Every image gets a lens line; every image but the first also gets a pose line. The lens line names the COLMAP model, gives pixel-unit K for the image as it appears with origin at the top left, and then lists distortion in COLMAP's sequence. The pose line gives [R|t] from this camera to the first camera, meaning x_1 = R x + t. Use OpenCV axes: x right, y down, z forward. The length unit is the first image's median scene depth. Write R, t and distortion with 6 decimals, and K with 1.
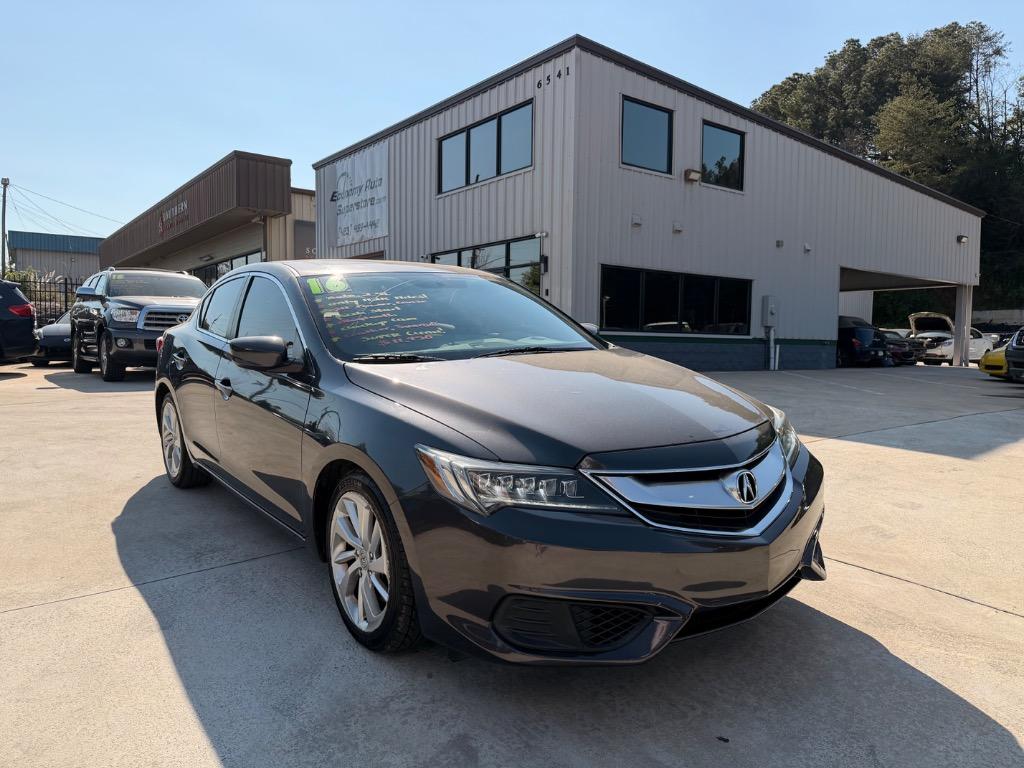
lens RADIAL K [[725.7, 0, 511.8], [0, 725.7, 376.8], [0, 0, 1]] dist [0.014101, -0.026287]
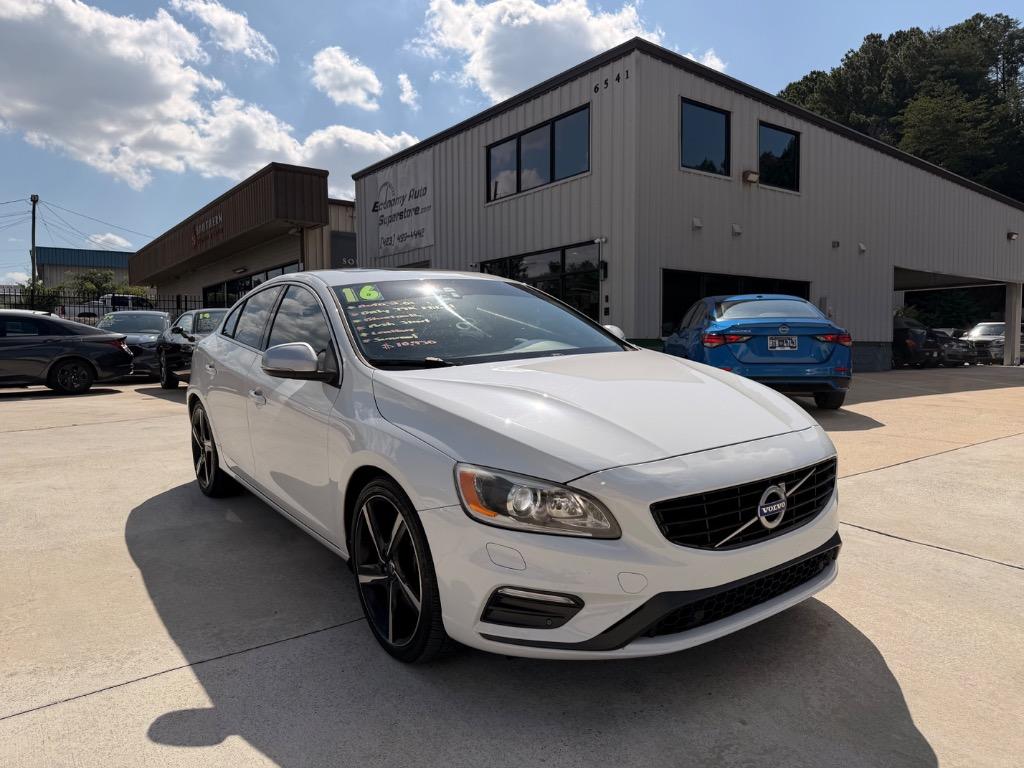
lens RADIAL K [[725.7, 0, 504.2], [0, 725.7, 380.9], [0, 0, 1]] dist [0.014101, -0.026287]
pose [[0.999544, -0.015902, -0.025677, -0.056251], [0.015830, 0.999870, -0.003013, -0.002811], [0.025722, 0.002605, 0.999666, 0.006417]]
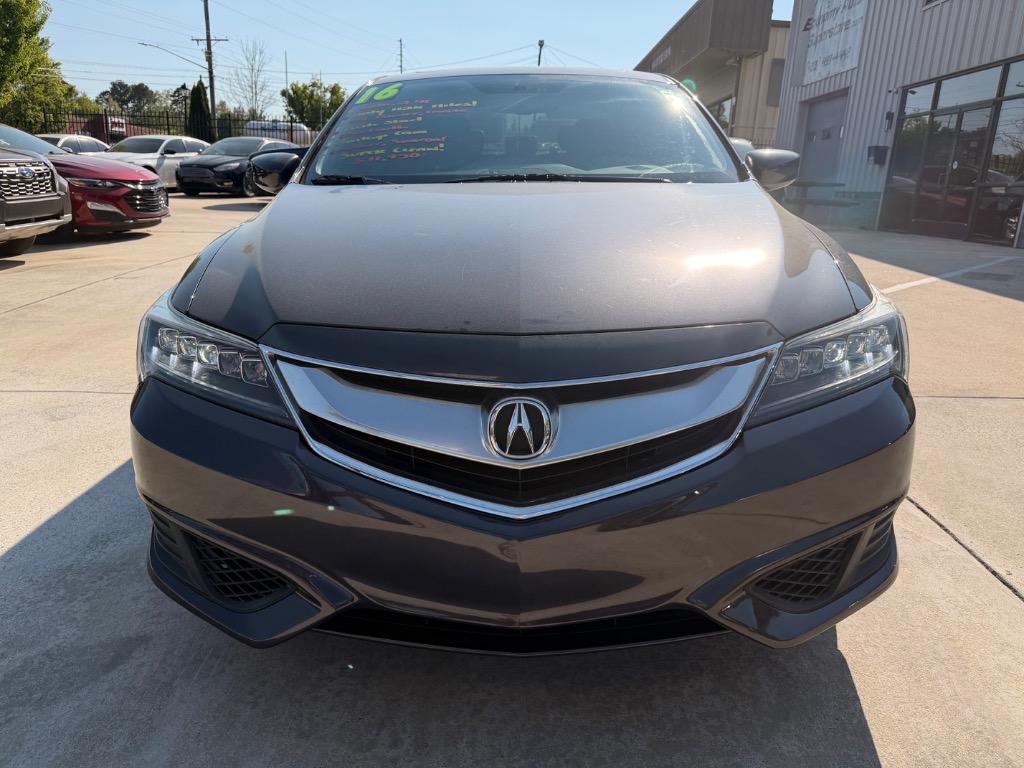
lens RADIAL K [[725.7, 0, 511.9], [0, 725.7, 378.0], [0, 0, 1]] dist [0.014101, -0.026287]
pose [[0.780661, 0.180423, -0.598344, 0.087491], [-0.064156, 0.975498, 0.210445, 0.001283], [0.621653, -0.125899, 0.773109, 0.083780]]
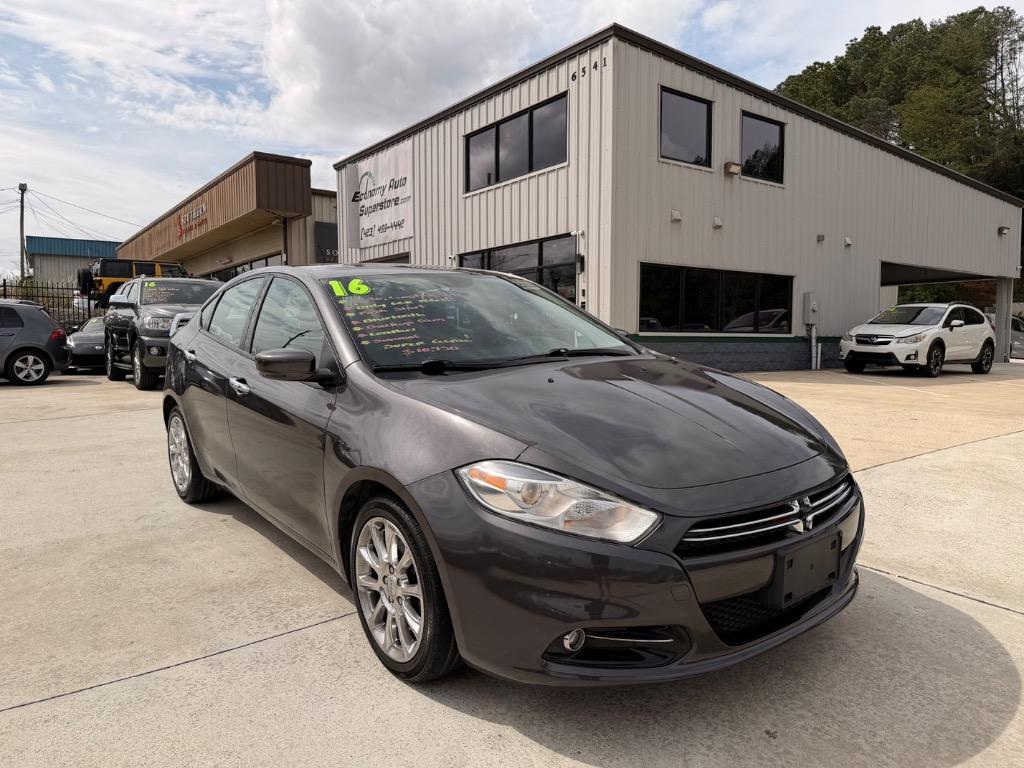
lens RADIAL K [[725.7, 0, 502.3], [0, 725.7, 381.0], [0, 0, 1]] dist [0.014101, -0.026287]
pose [[0.999613, -0.010166, -0.025893, -0.029586], [0.010387, 0.999911, 0.008392, -0.006529], [0.025805, -0.008658, 0.999630, 0.024377]]
